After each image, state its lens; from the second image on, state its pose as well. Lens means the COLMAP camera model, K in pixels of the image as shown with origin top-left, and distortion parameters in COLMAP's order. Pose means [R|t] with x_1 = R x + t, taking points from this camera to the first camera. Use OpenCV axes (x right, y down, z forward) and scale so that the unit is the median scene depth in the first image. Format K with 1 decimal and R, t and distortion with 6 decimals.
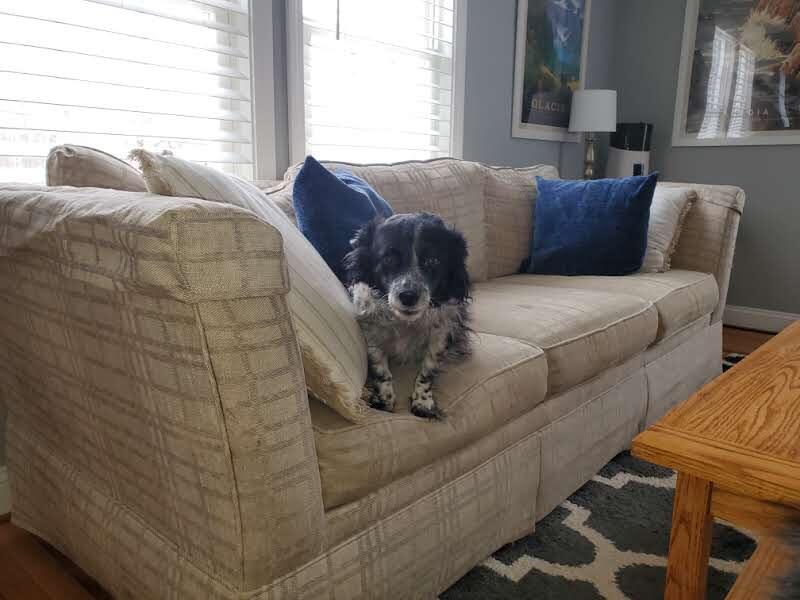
lens RADIAL K [[617.1, 0, 400.0], [0, 617.1, 300.0], [0, 0, 1]] dist [-0.067953, 0.000002]
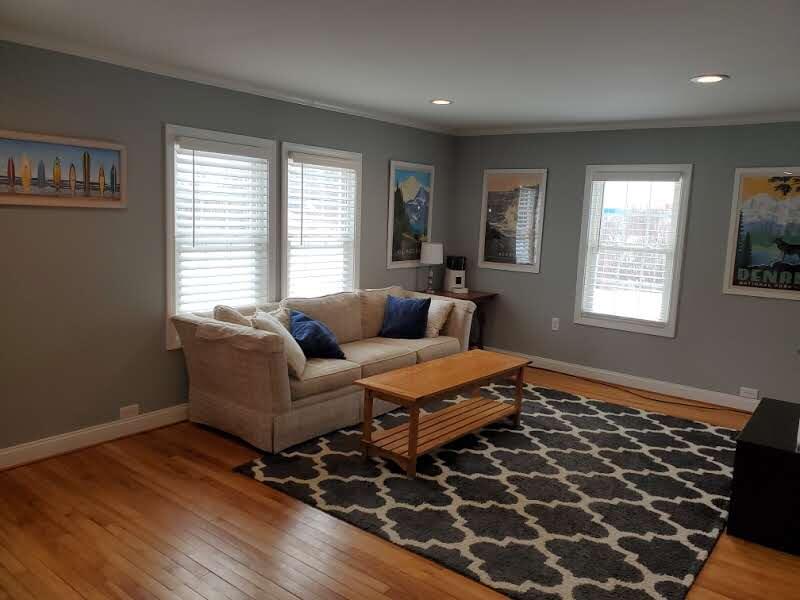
lens RADIAL K [[617.1, 0, 400.0], [0, 617.1, 300.0], [0, 0, 1]] dist [-0.067953, 0.000002]
pose [[0.999428, 0.013617, 0.030964, 0.207648], [-0.011882, 0.998384, -0.055565, -0.055446], [-0.031670, 0.055166, 0.997975, -1.395277]]
